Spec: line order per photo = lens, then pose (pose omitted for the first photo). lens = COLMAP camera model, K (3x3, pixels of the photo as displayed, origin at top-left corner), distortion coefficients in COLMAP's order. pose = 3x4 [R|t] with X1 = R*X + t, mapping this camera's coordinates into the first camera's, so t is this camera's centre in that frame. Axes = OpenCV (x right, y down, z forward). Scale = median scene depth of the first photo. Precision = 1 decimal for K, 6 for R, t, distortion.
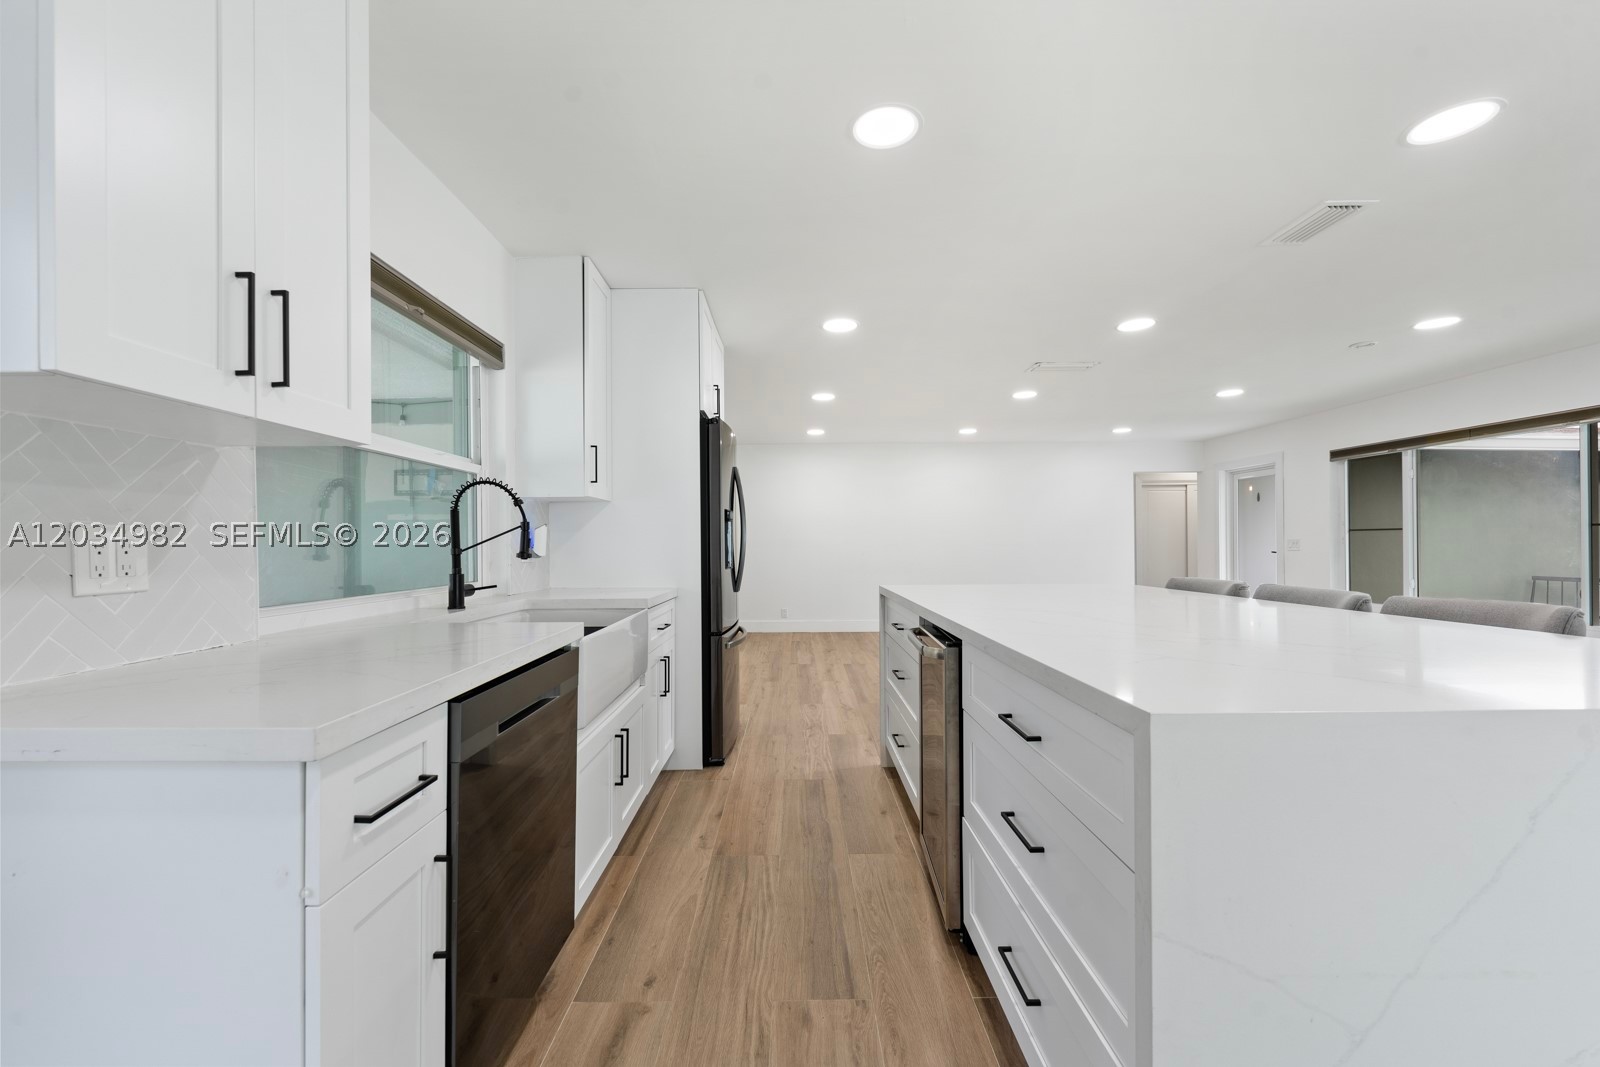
lens RADIAL K [[648.1, 0, 796.5], [0, 648.1, 541.6], [0, 0, 1]] dist [0.000595, -0.000847]
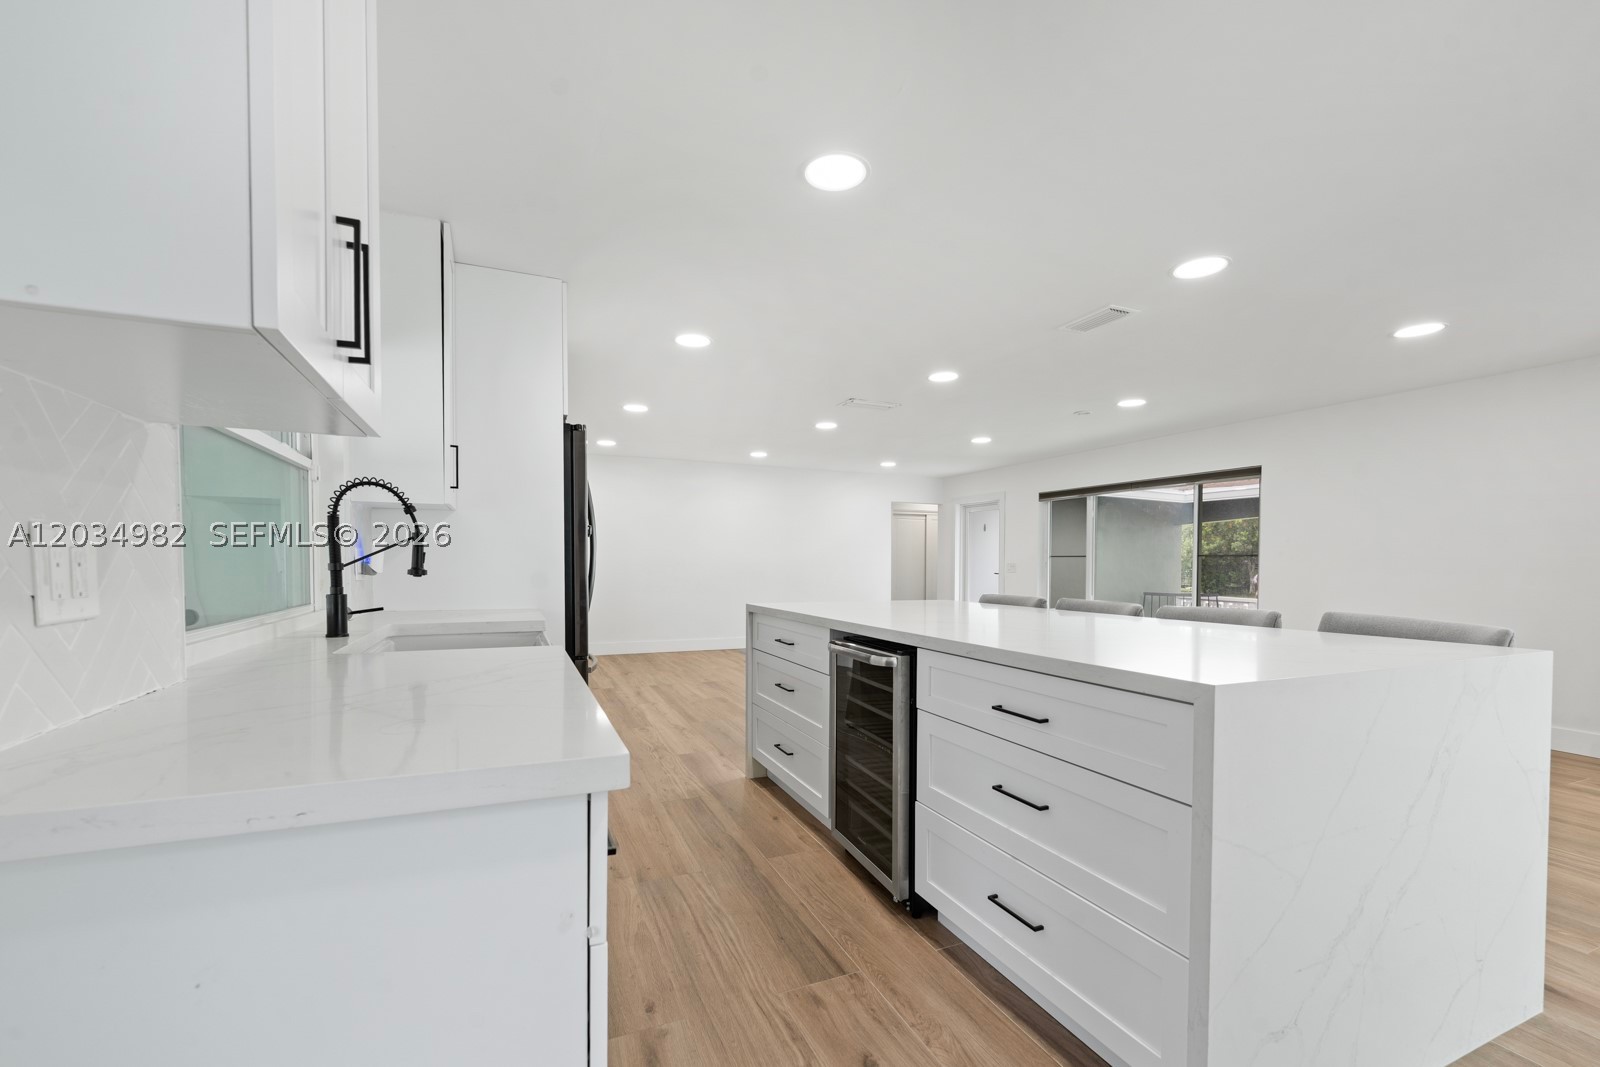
lens RADIAL K [[662.1, 0, 796.8], [0, 662.1, 577.0], [0, 0, 1]] dist [-0.001397, -0.000322]
pose [[0.919829, 0.003743, 0.392302, -0.253023], [-0.013466, 0.999666, 0.022035, 0.001597], [-0.392089, -0.025551, 0.919572, 0.005802]]
